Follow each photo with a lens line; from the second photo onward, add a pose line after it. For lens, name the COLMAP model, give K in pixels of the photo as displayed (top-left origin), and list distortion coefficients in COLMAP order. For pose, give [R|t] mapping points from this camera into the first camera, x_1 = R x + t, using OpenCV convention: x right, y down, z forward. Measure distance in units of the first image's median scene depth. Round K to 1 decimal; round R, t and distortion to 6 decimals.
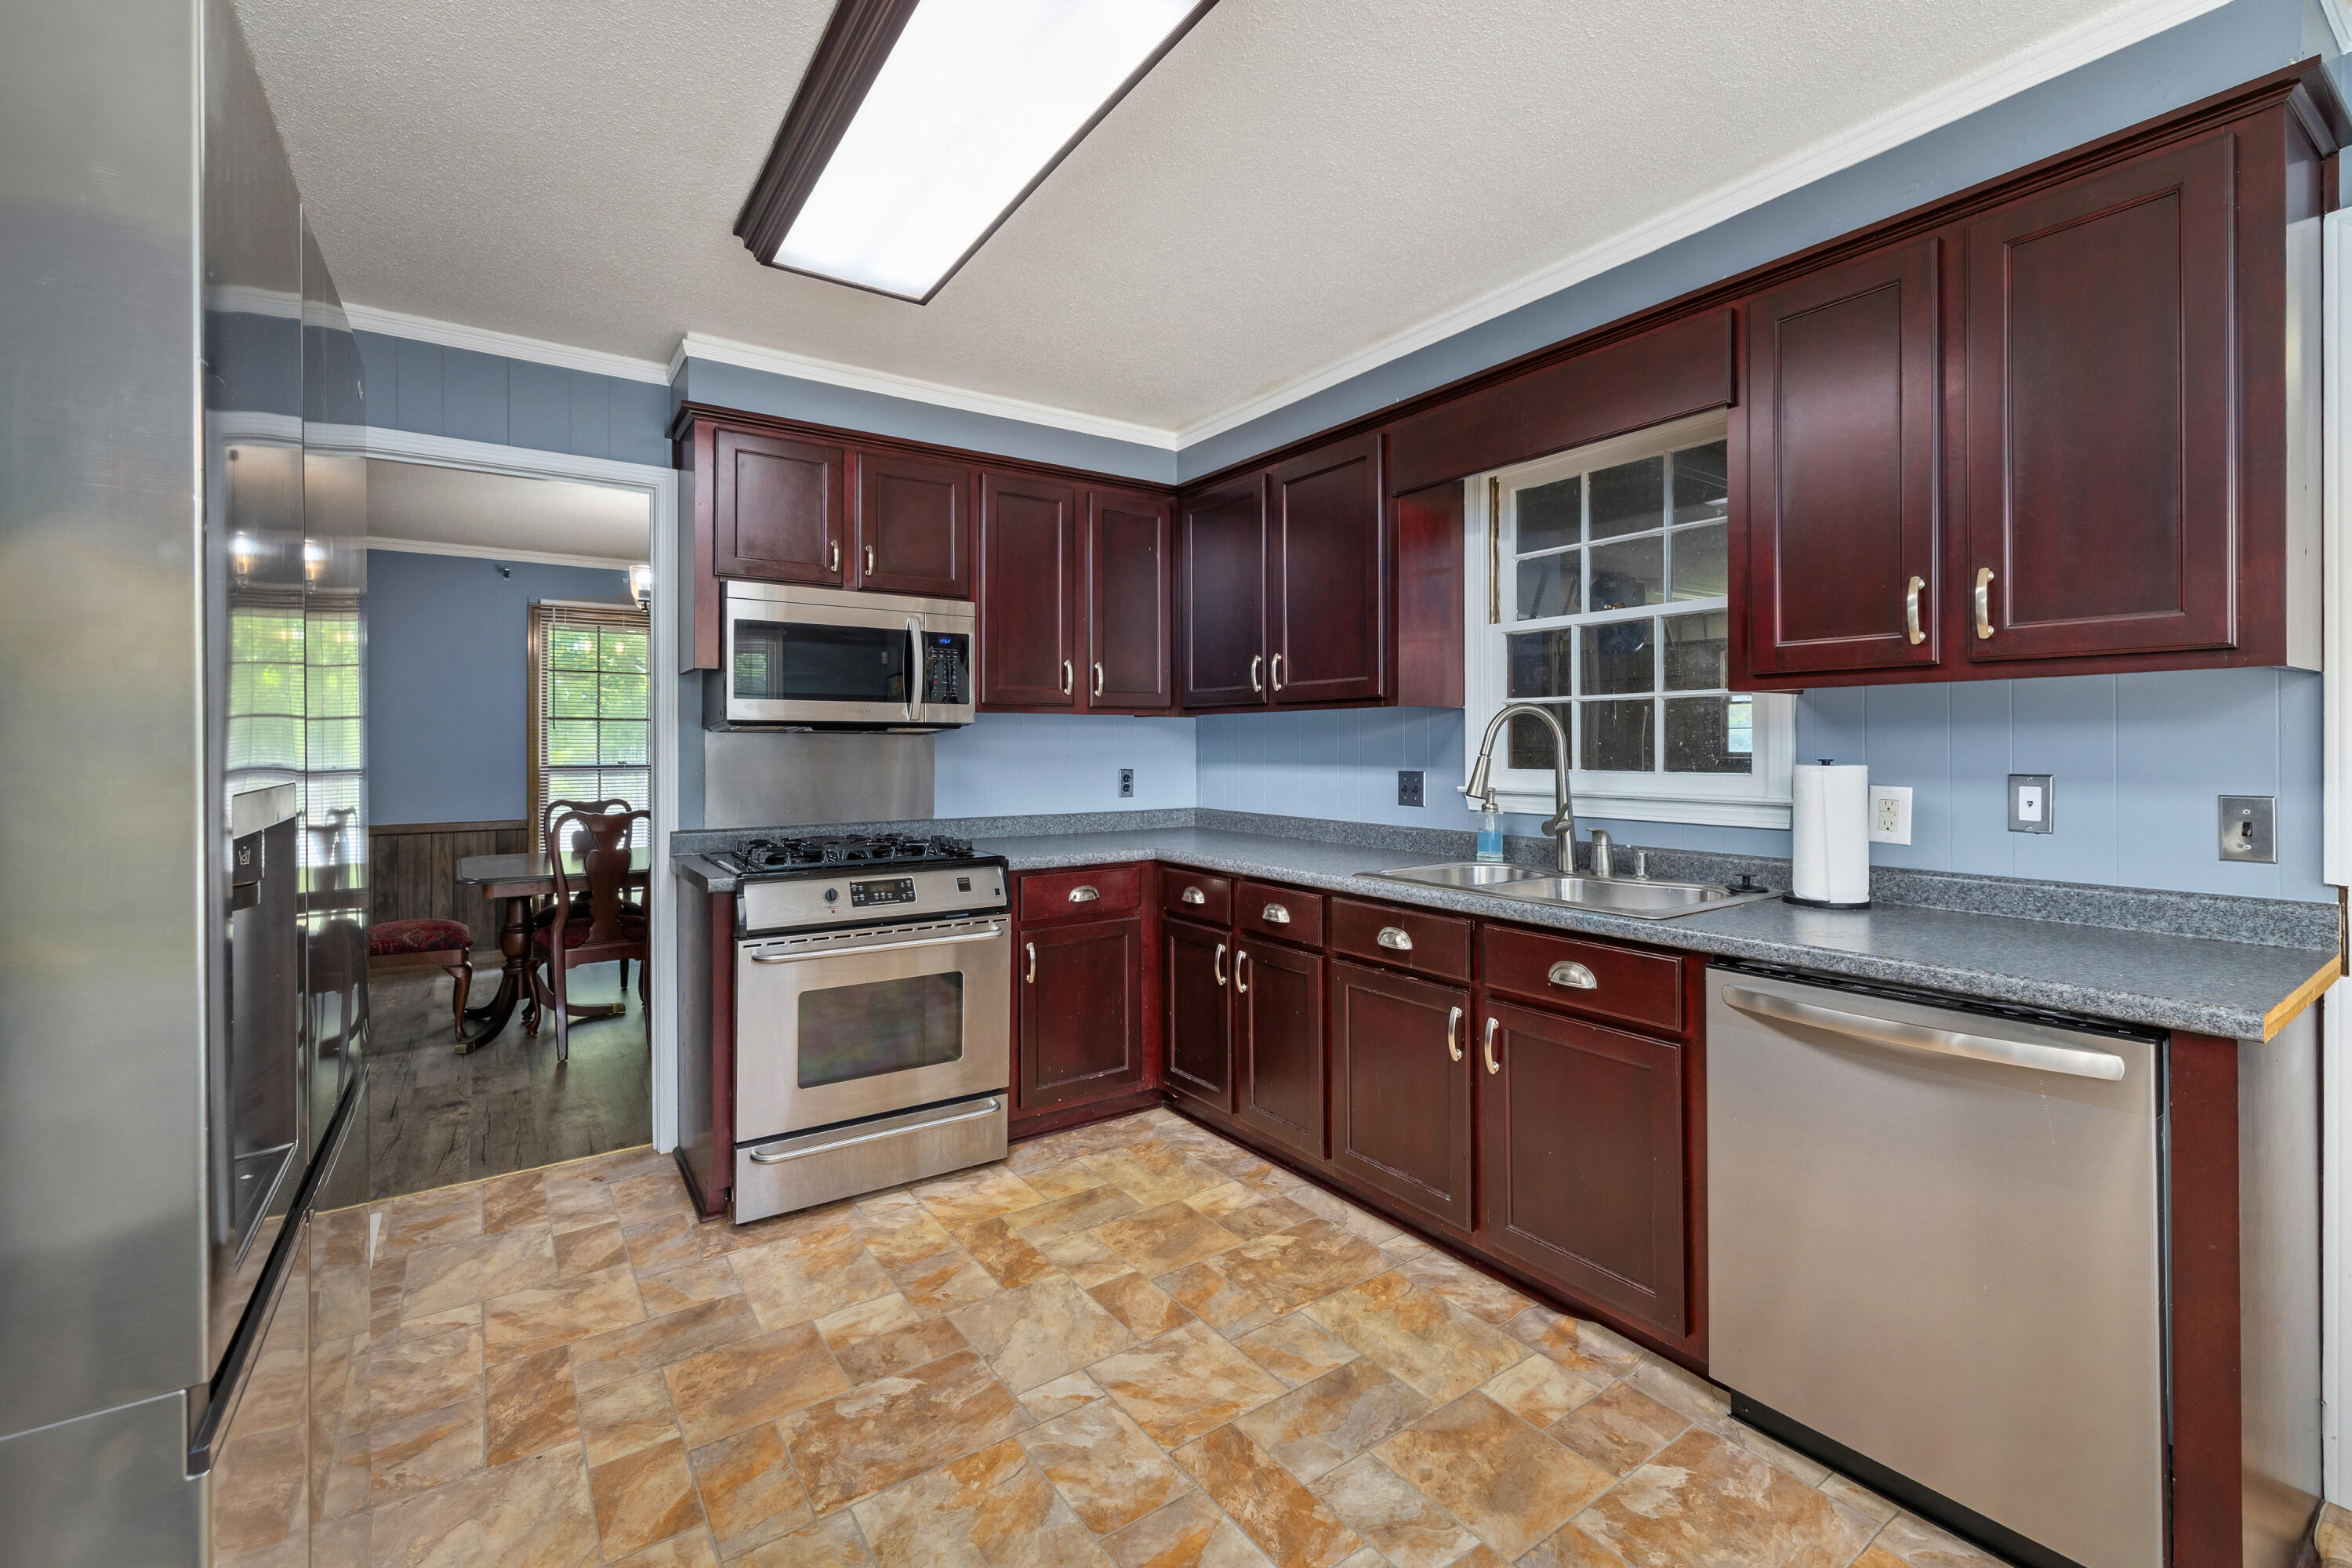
lens RADIAL K [[991.9, 0, 1190.4], [0, 991.9, 741.4], [0, 0, 1]] dist [0.001132, 0.000758]
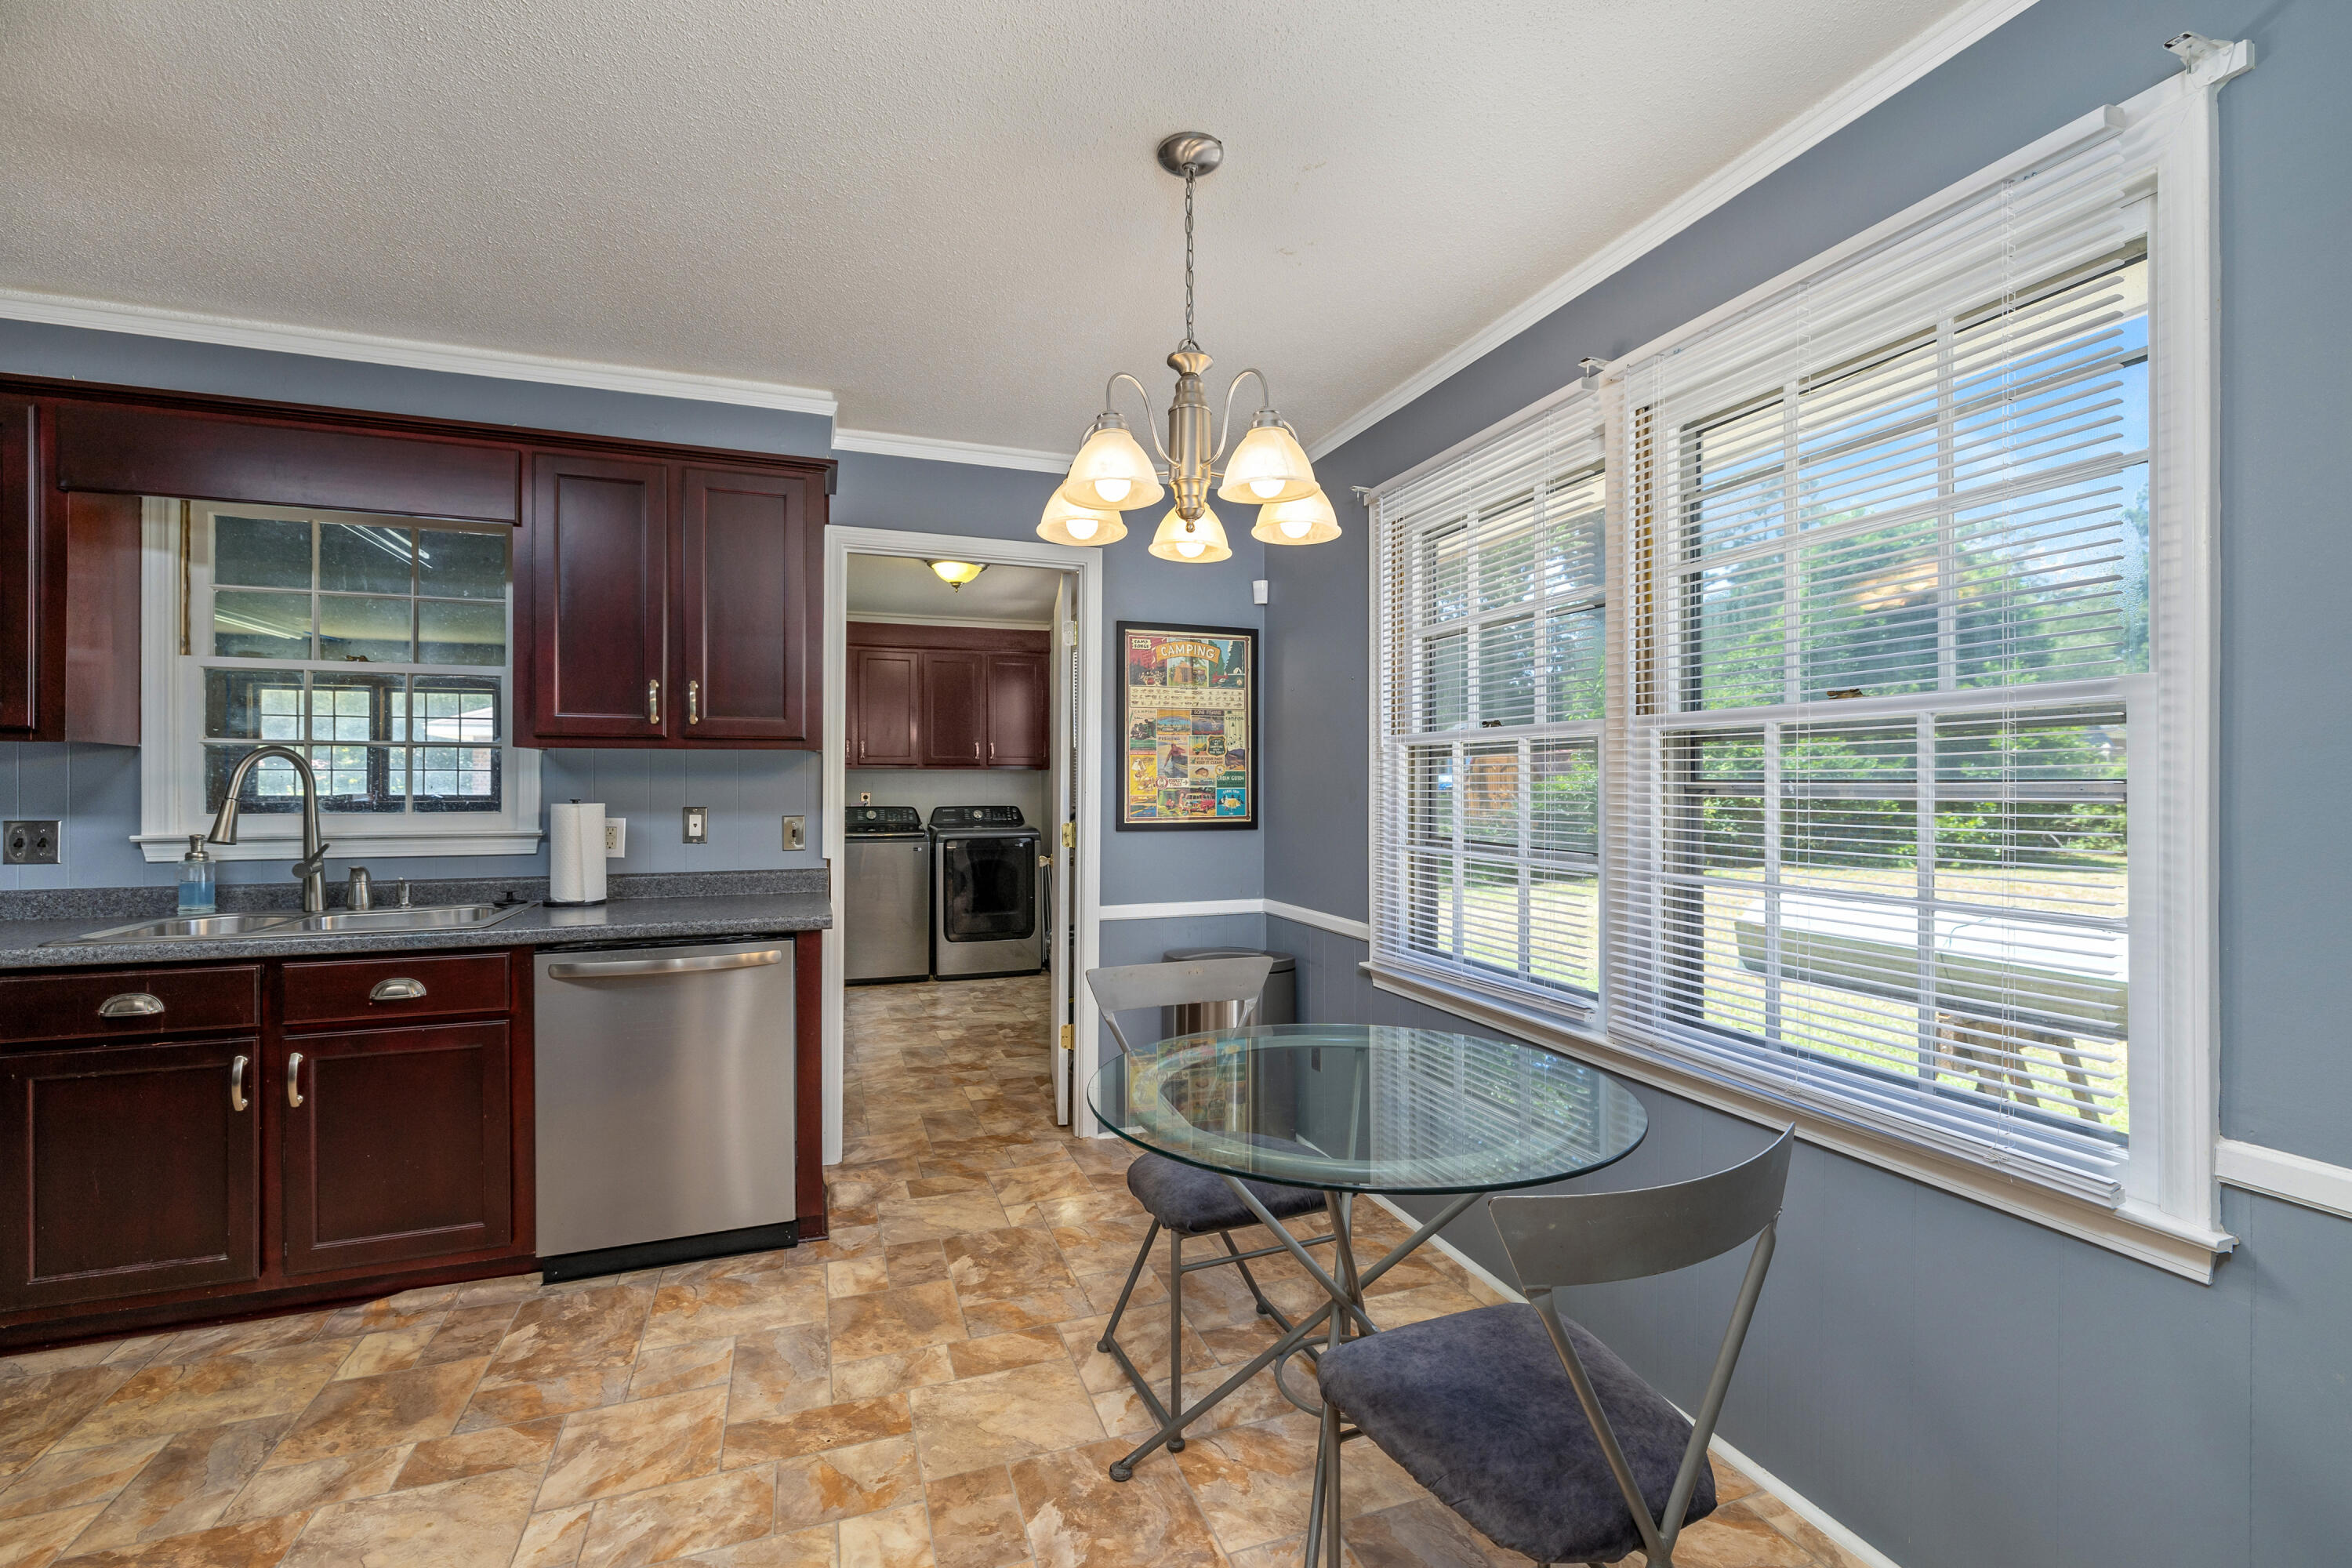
lens RADIAL K [[991.9, 0, 1172.9], [0, 991.9, 786.4], [0, 0, 1]] dist [0.001132, 0.000758]
pose [[0.255189, 0.003221, 0.966886, -0.542807], [-0.003702, 0.999990, -0.002354, 0.000466], [-0.966884, -0.002979, 0.255199, -0.171065]]
